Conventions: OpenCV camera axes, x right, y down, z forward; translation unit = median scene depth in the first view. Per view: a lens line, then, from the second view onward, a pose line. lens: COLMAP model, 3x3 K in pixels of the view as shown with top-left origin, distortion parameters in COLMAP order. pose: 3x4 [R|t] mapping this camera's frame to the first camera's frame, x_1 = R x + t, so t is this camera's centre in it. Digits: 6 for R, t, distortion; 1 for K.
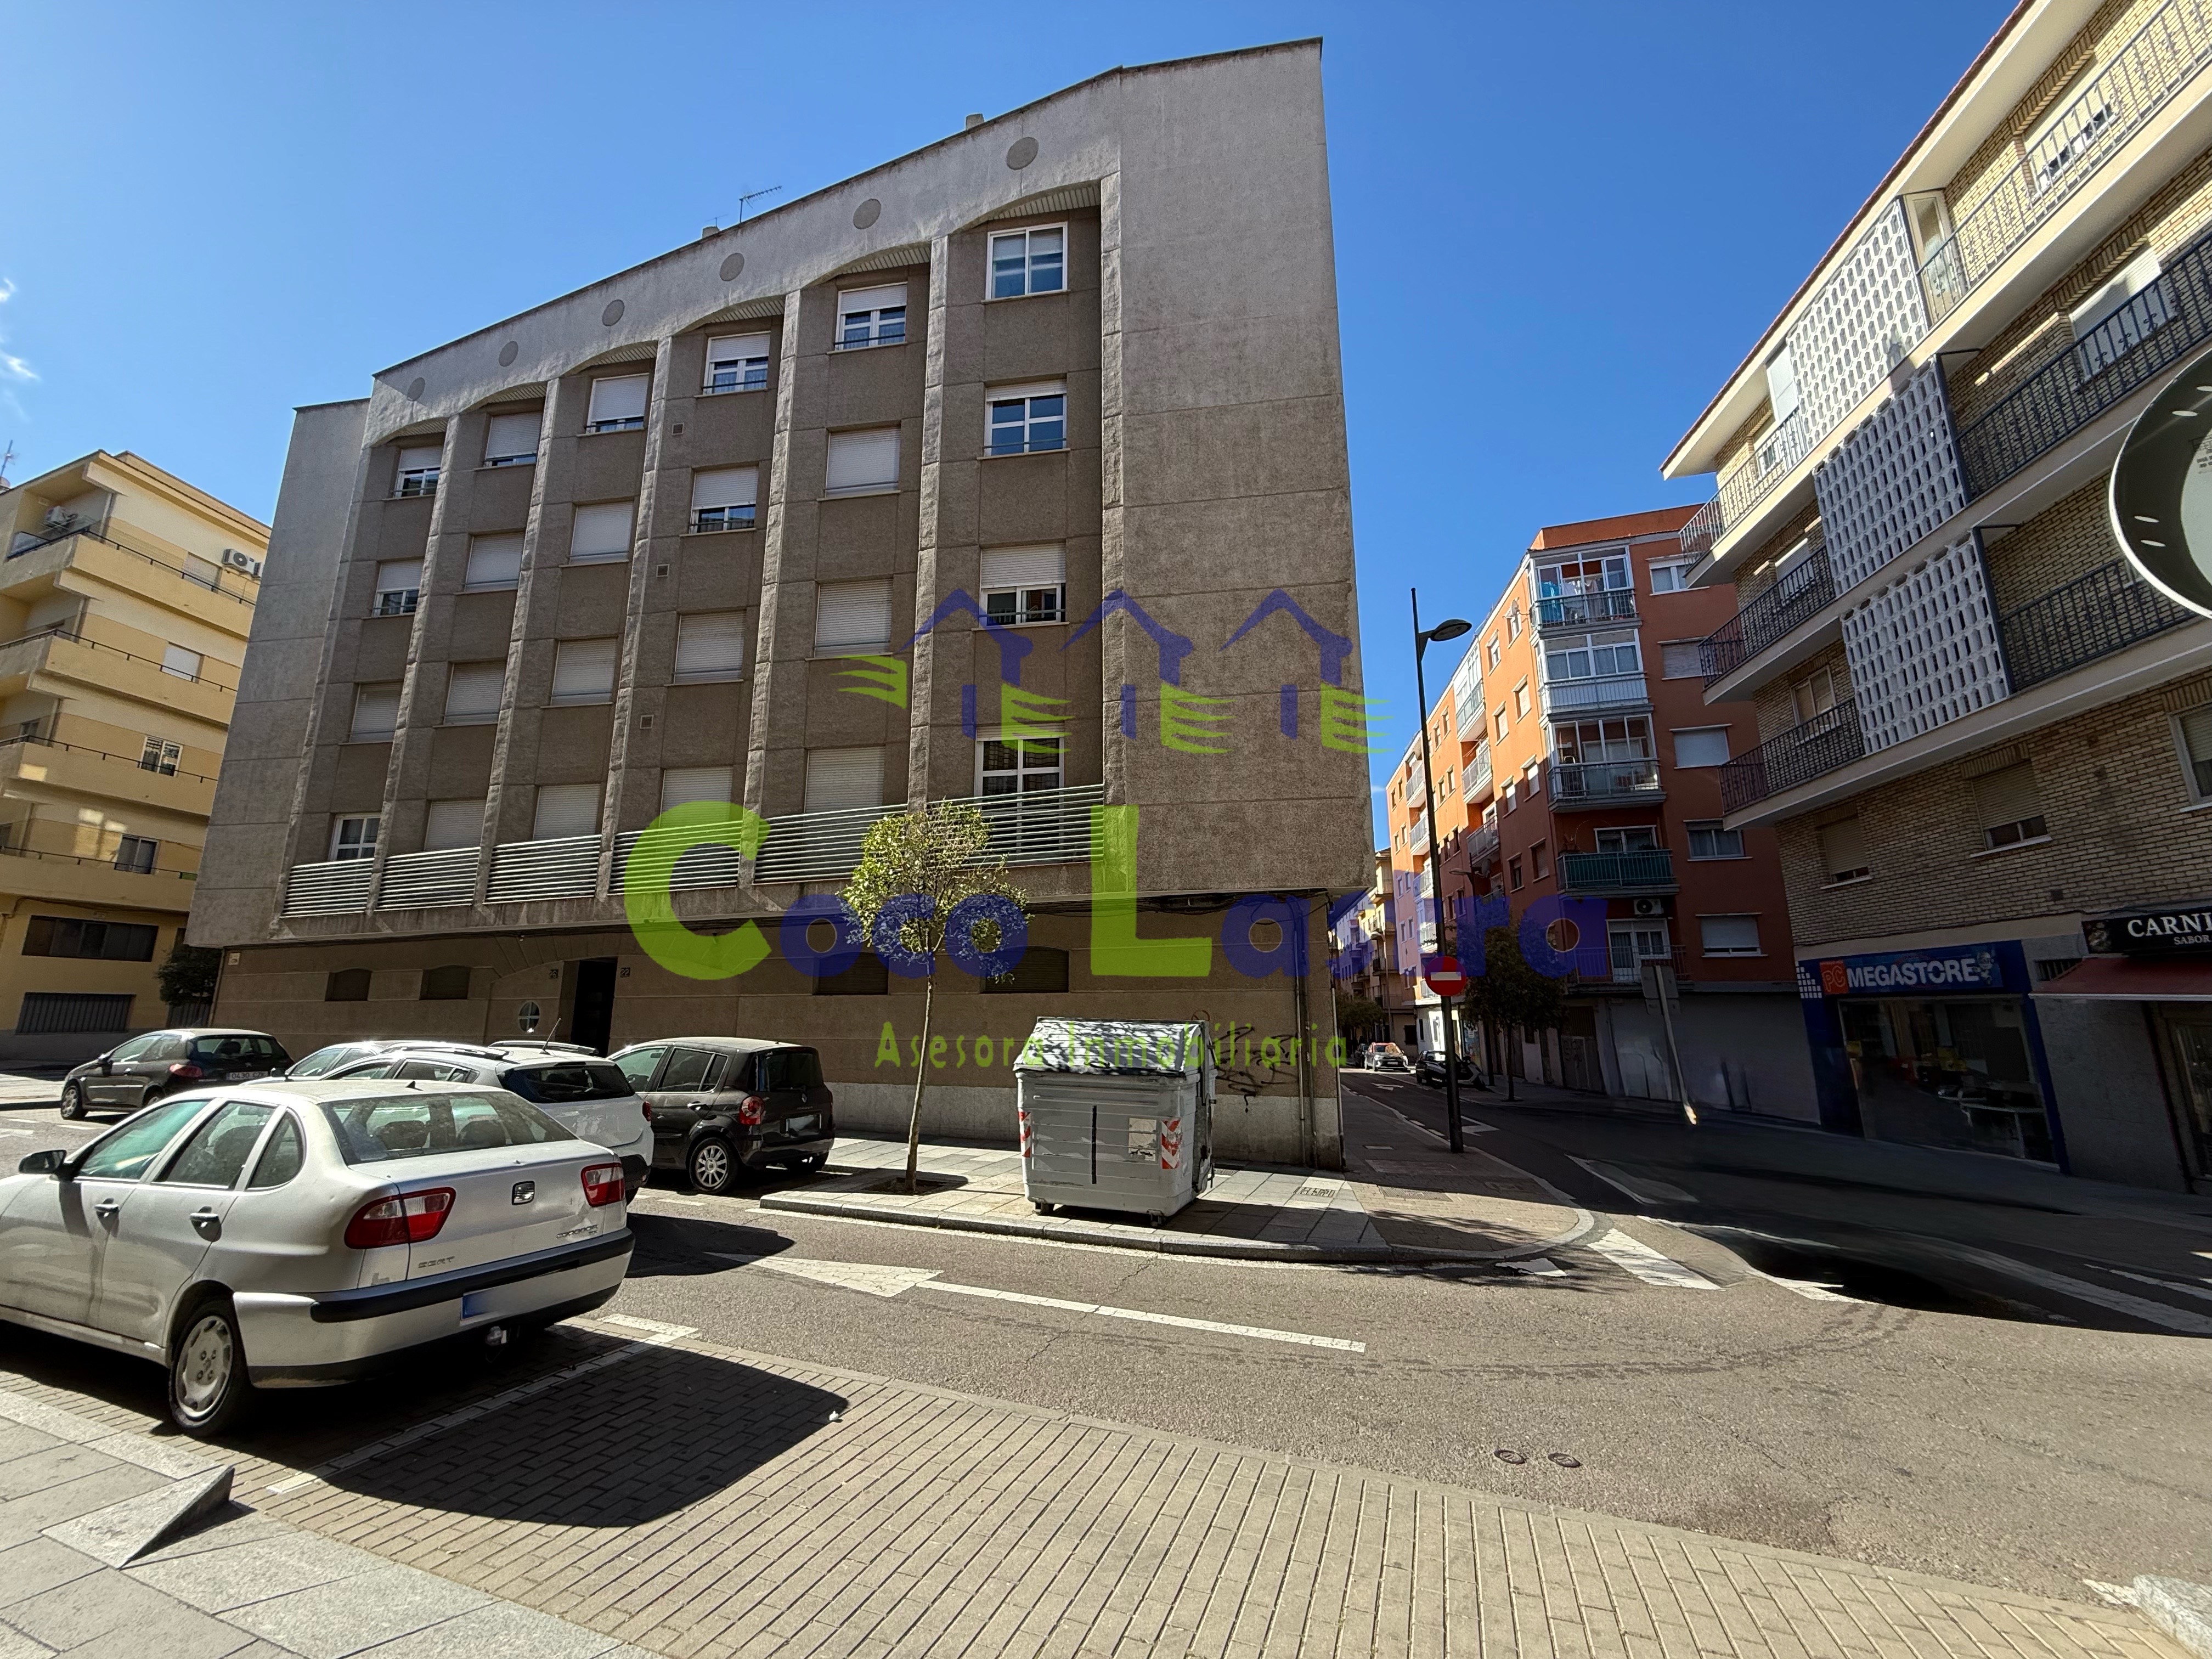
lens RADIAL K [[878.8, 0, 1107.1], [0, 878.8, 829.1], [0, 0, 1]] dist [-0.001163, 0.000175]
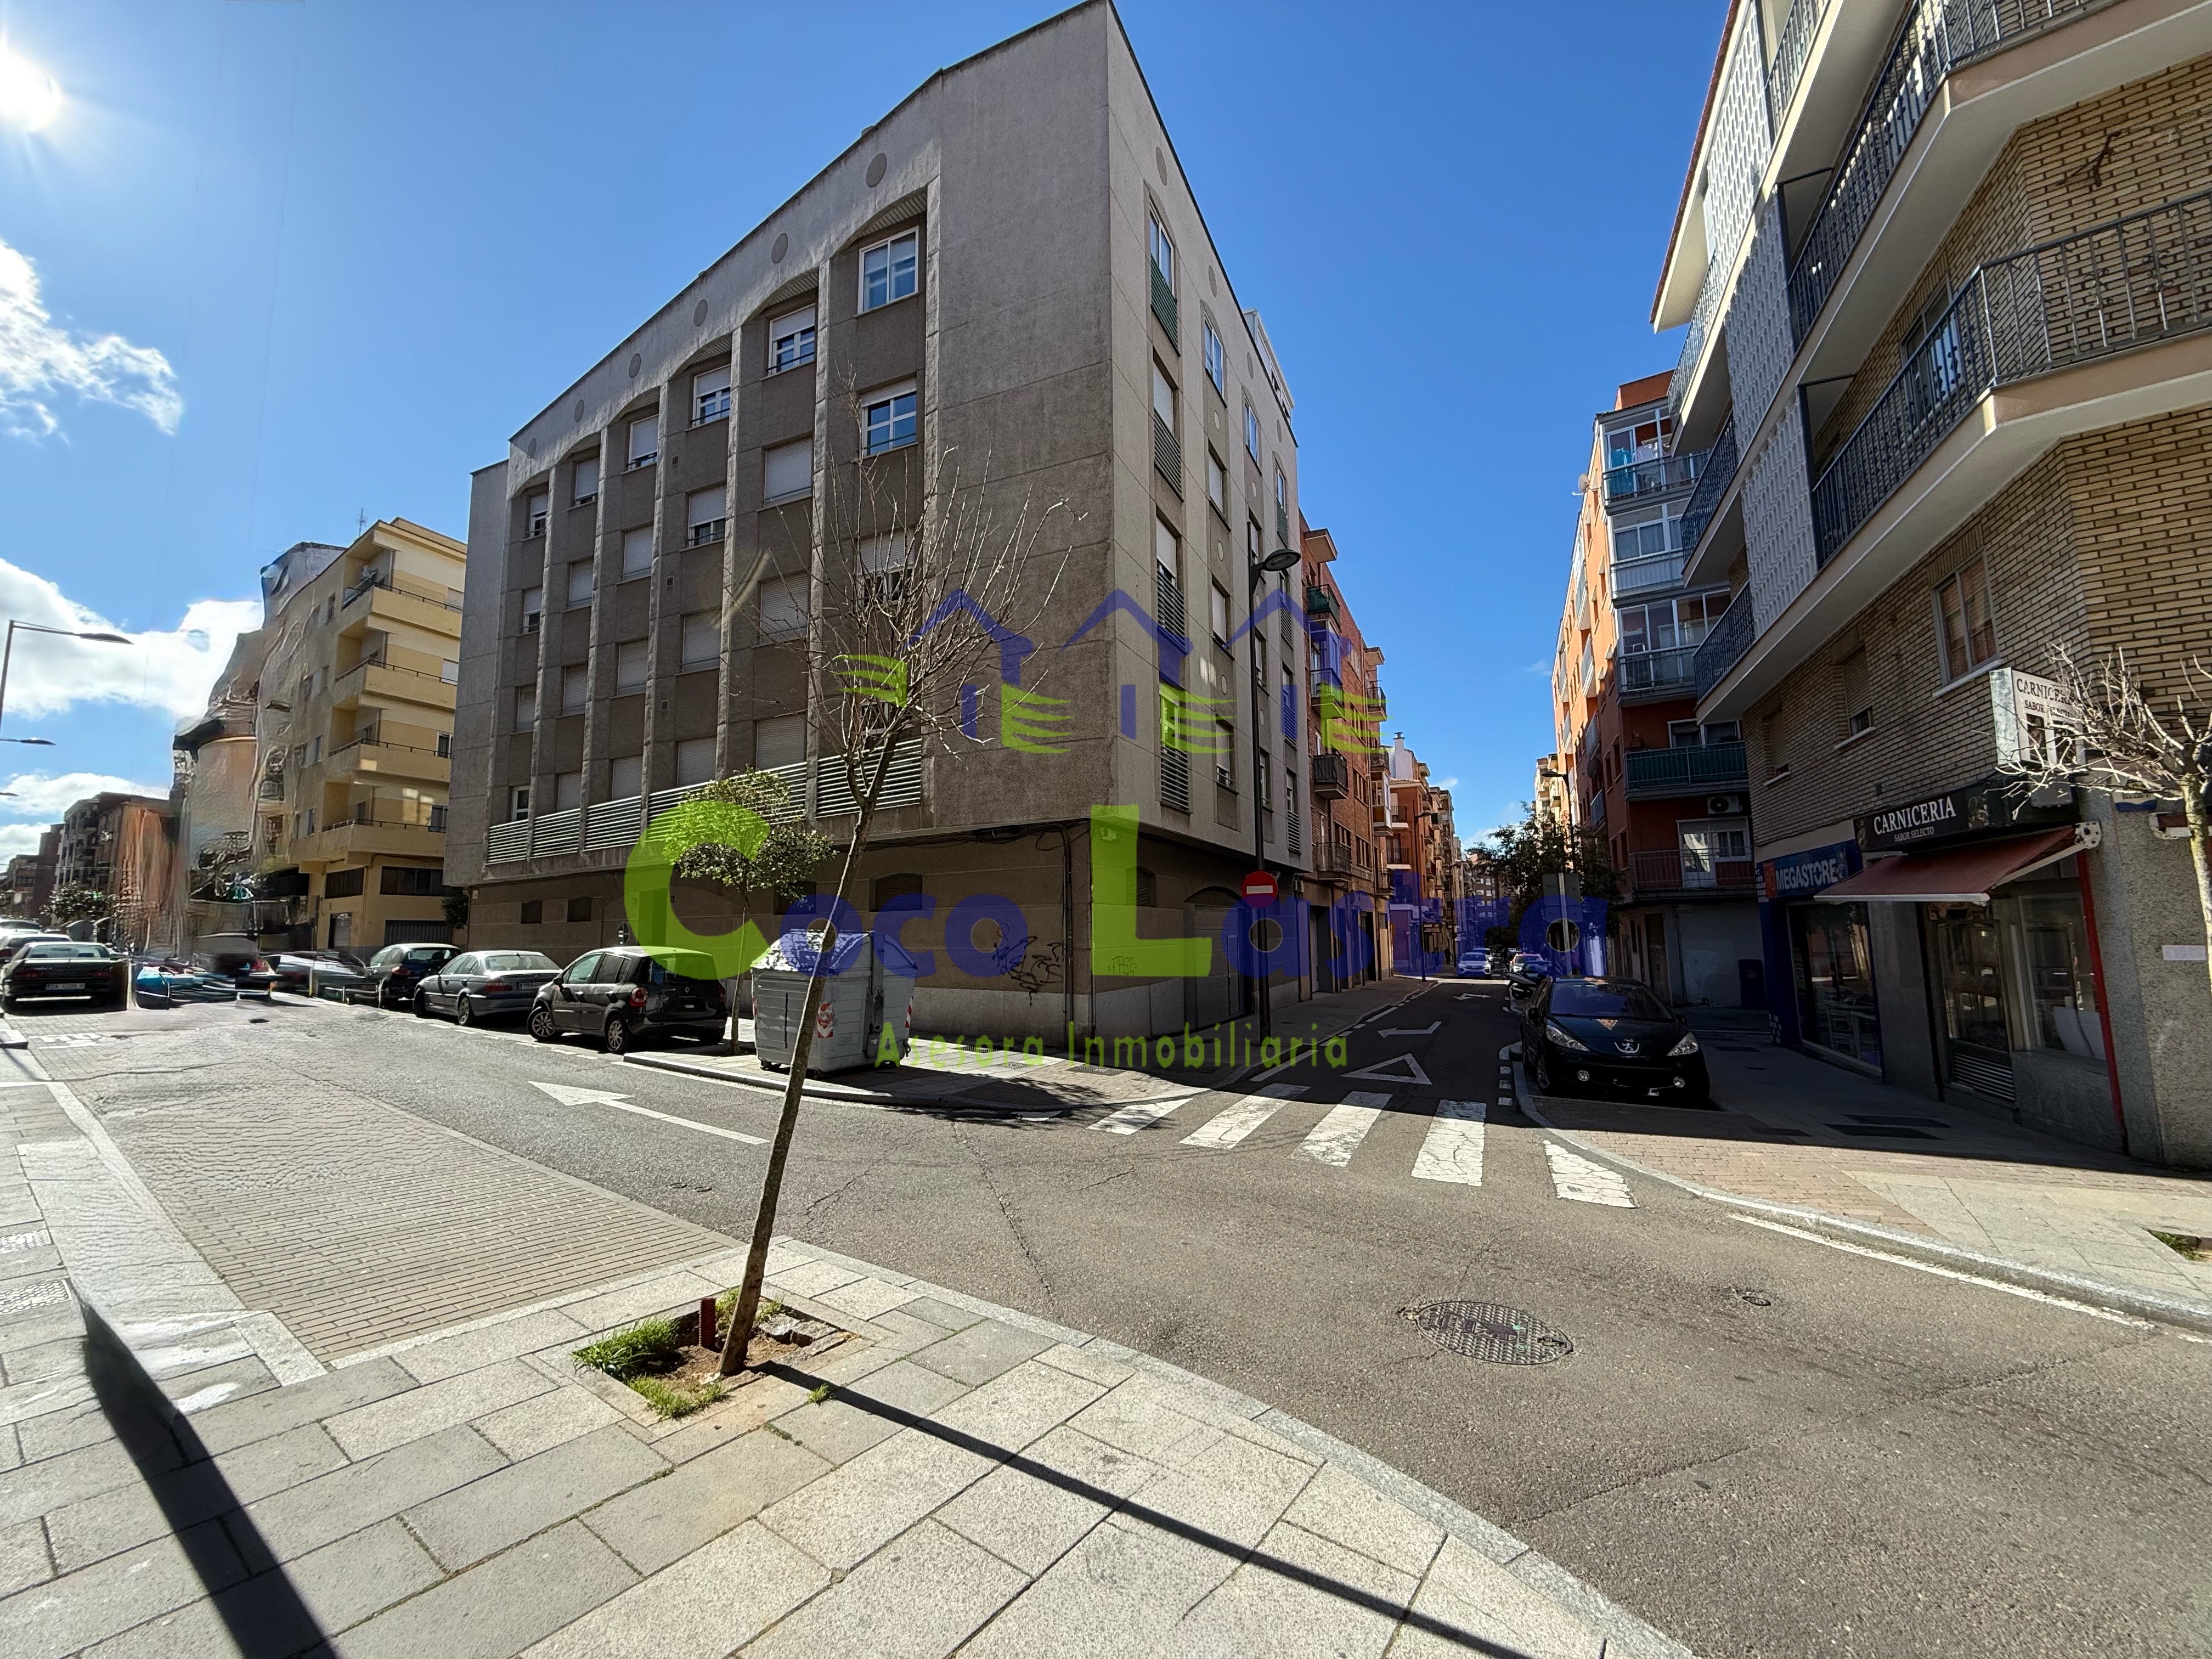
lens RADIAL K [[878.8, 0, 1099.6], [0, 878.8, 829.5], [0, 0, 1]] dist [-0.001163, 0.000175]
pose [[0.963354, -0.040019, -0.265232, 0.402847], [0.065088, 0.994131, 0.086411, -0.011771], [0.260217, -0.100507, 0.960305, -0.077435]]
